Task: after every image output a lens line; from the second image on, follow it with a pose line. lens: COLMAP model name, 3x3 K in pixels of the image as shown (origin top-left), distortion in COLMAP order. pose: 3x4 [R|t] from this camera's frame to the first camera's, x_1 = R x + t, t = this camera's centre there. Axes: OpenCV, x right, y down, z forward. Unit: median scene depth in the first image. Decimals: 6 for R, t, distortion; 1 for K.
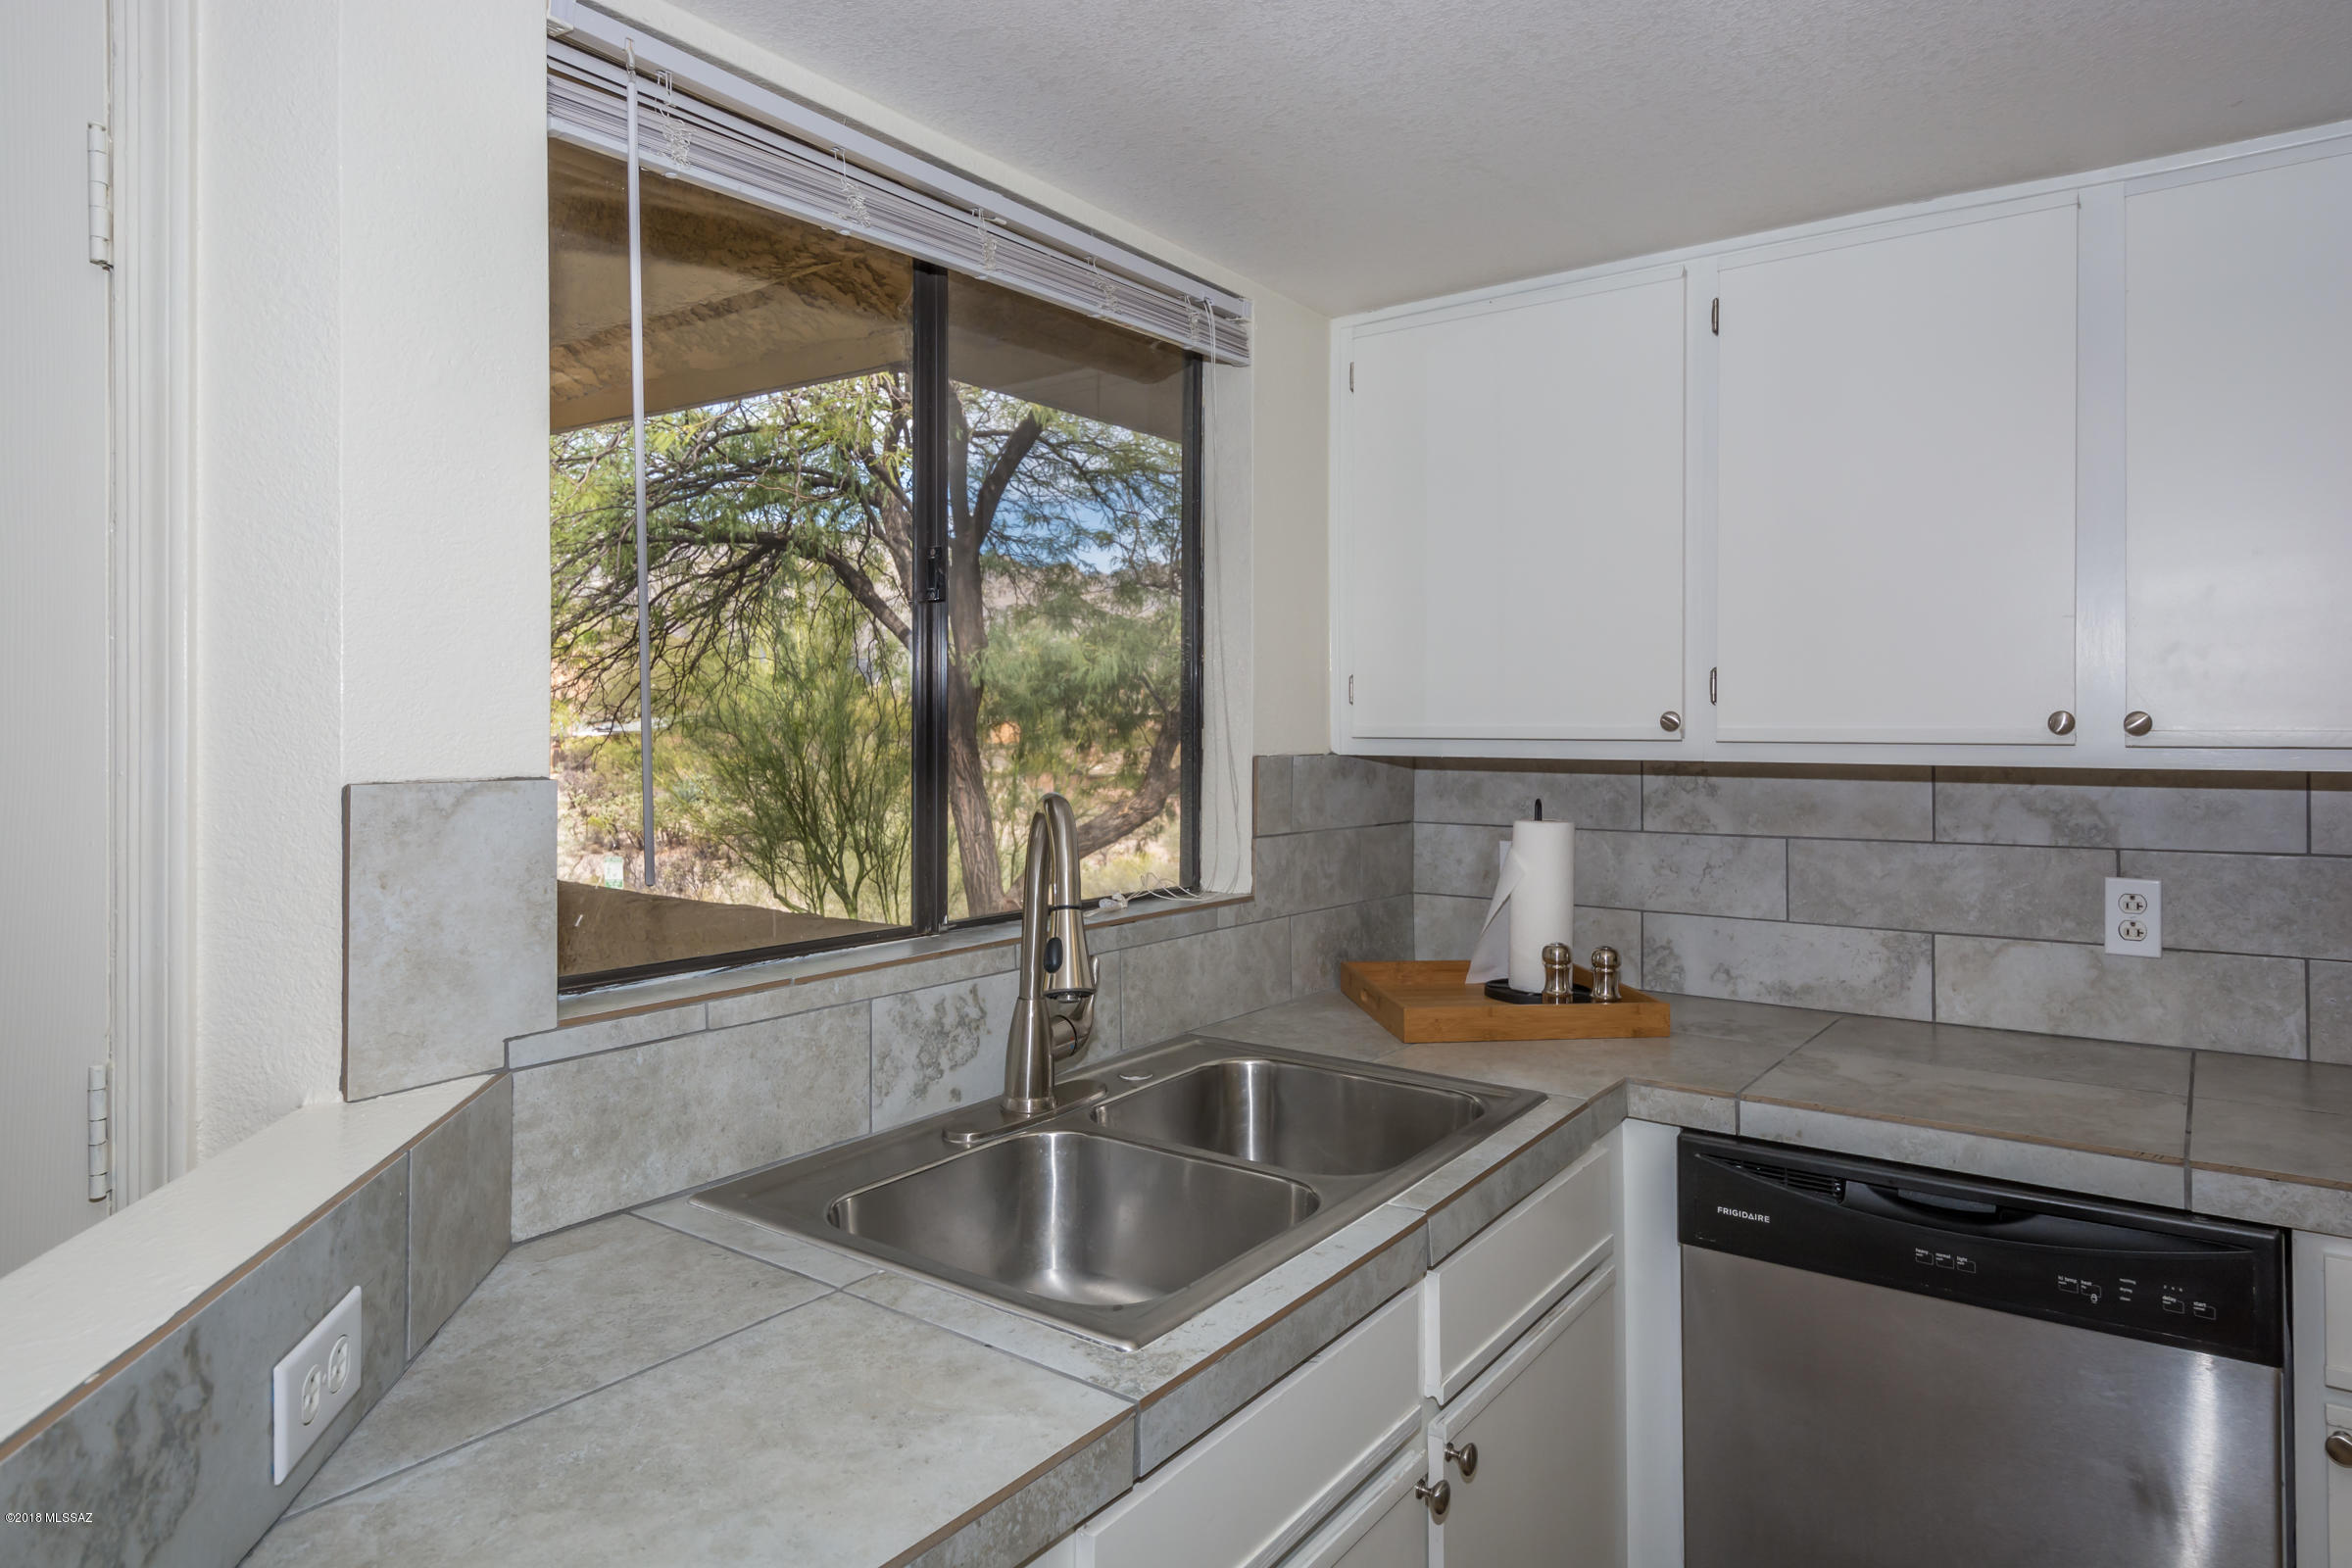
lens RADIAL K [[1368.4, 0, 1215.9], [0, 1368.4, 726.1], [0, 0, 1]] dist [0.001421, -0.002894]
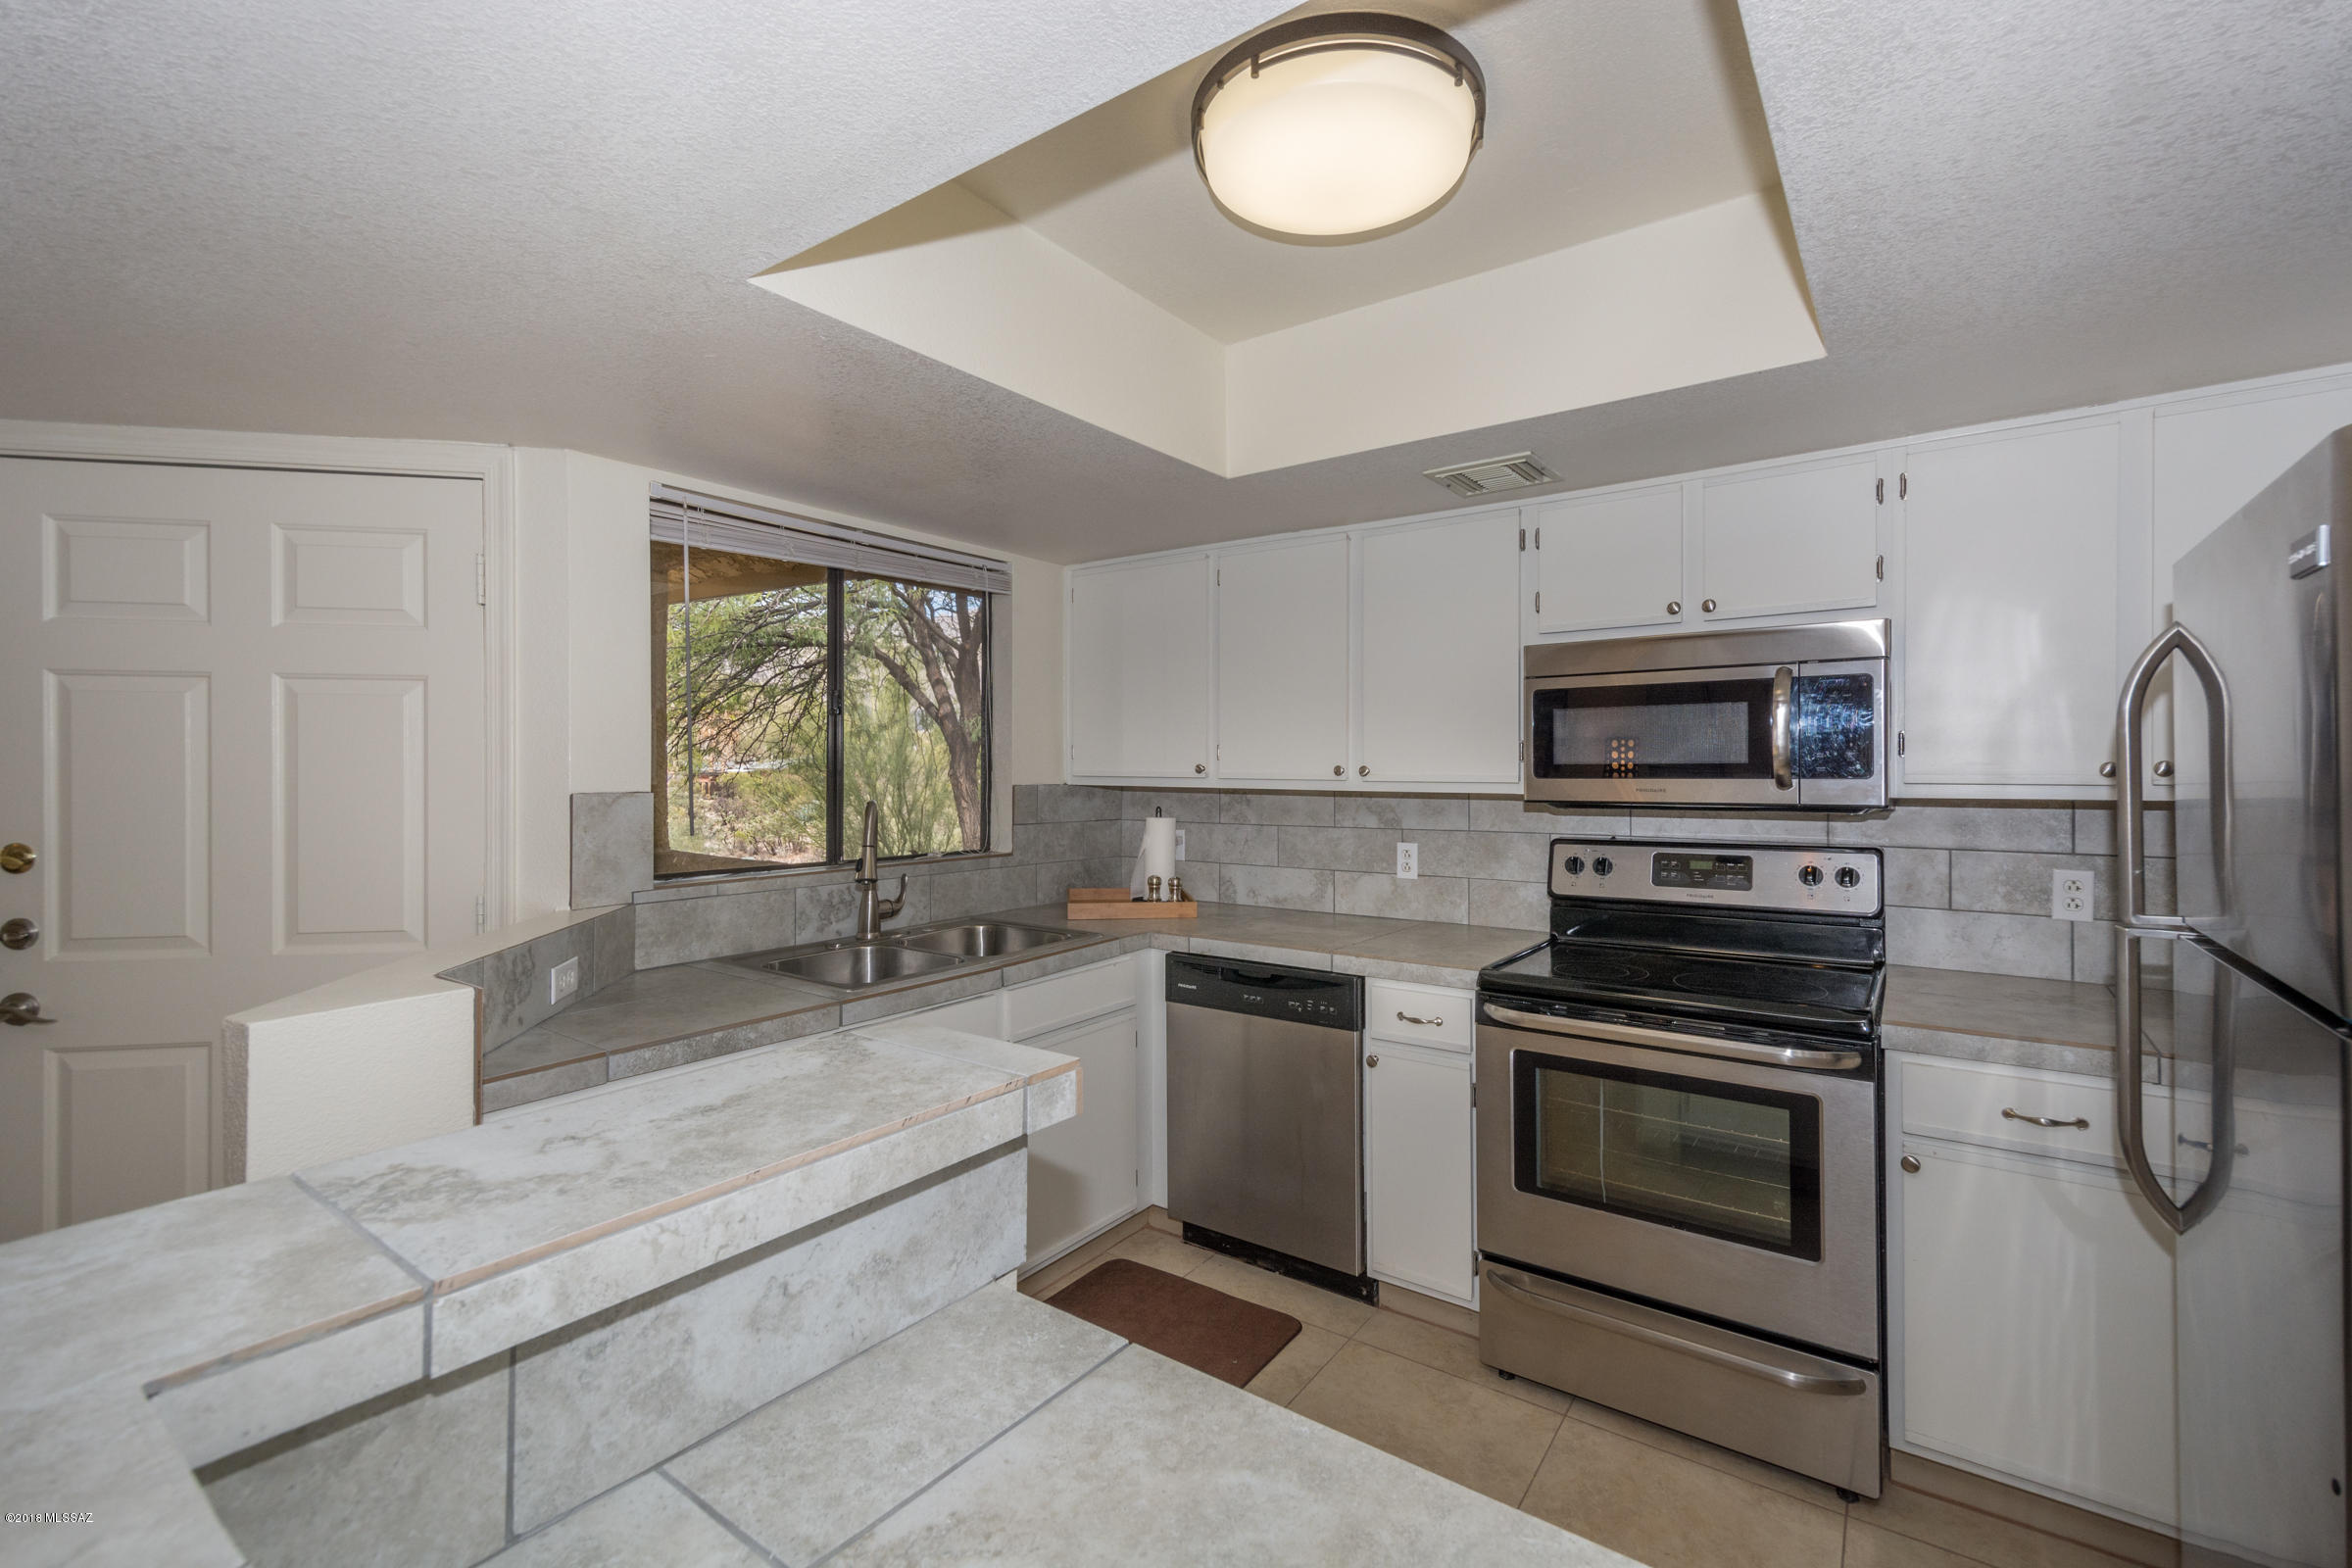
lens RADIAL K [[1015.3, 0, 1209.5], [0, 1015.3, 769.4], [0, 0, 1]] dist [0.018593, -0.010030]
pose [[0.999995, 0.001267, 0.003023, 0.343086], [-0.001279, 0.999991, 0.003947, -0.008880], [-0.003018, -0.003951, 0.999988, -0.565975]]
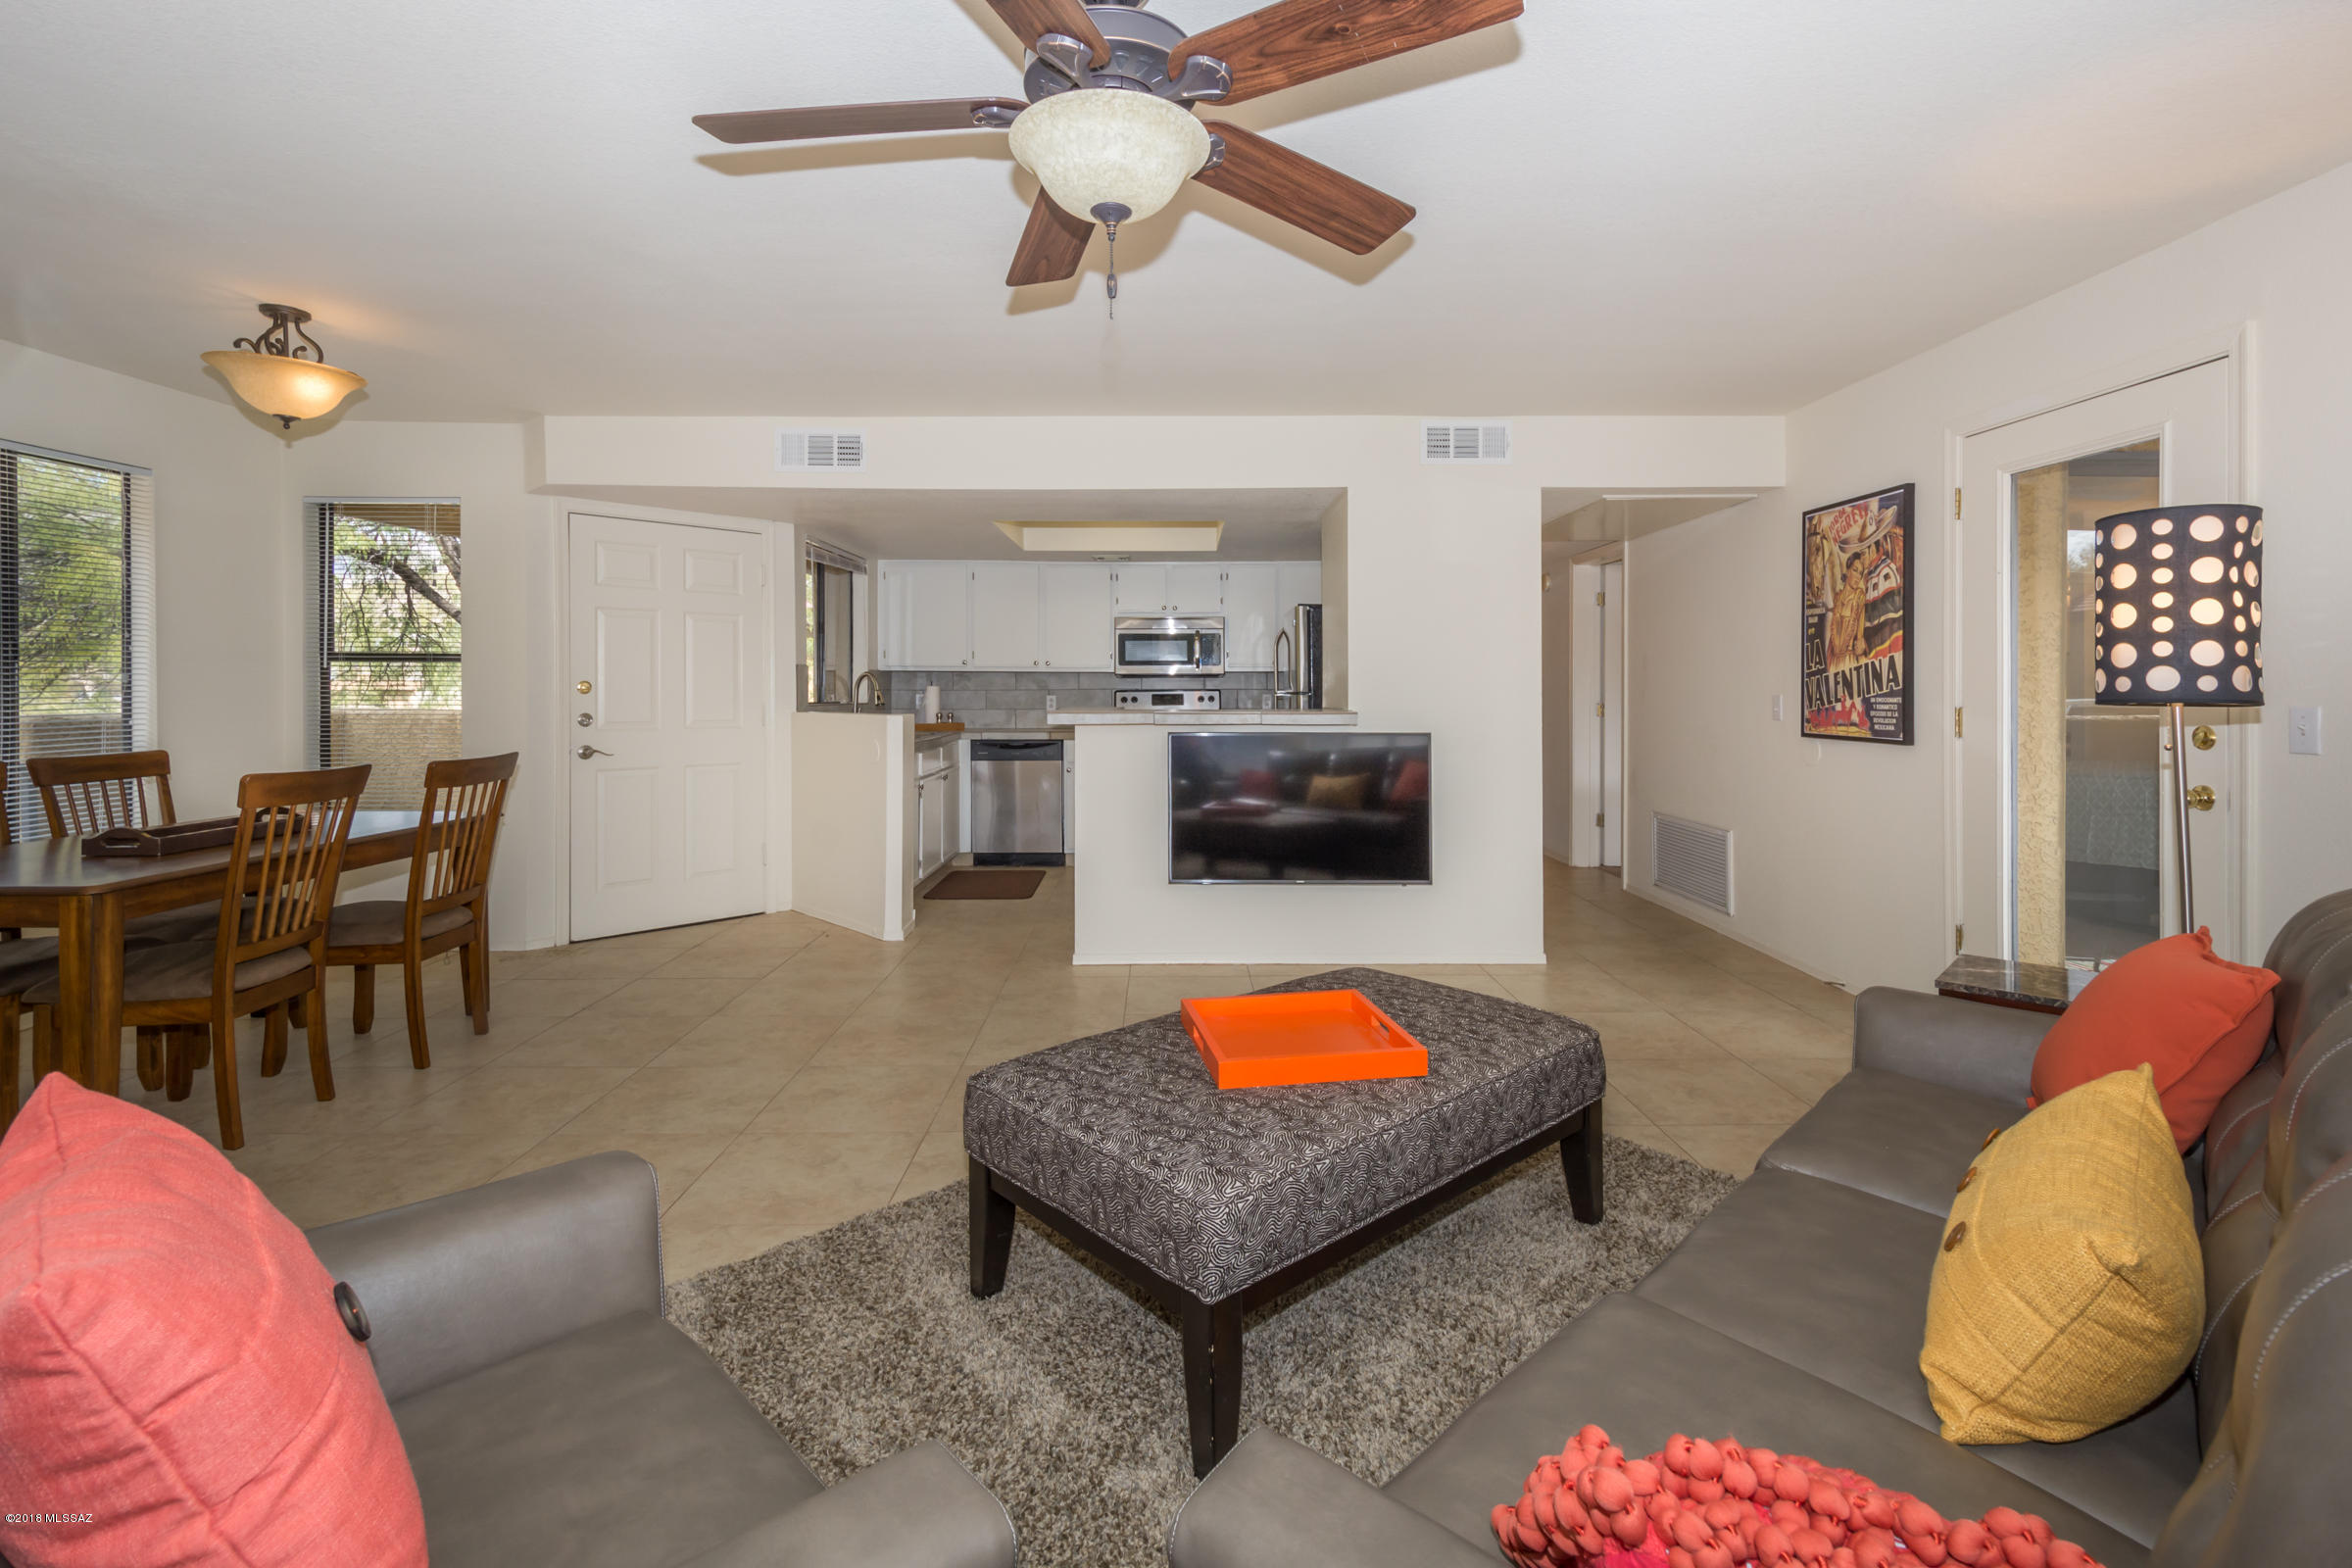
lens RADIAL K [[1038.3, 0, 1181.1], [0, 1038.3, 689.3], [0, 0, 1]] dist [-0.000226, -0.000214]
pose [[0.812923, 0.002263, 0.582366, -1.114075], [-0.002991, 0.999995, 0.000290, 0.084032], [-0.582363, -0.001978, 0.812926, -2.278348]]
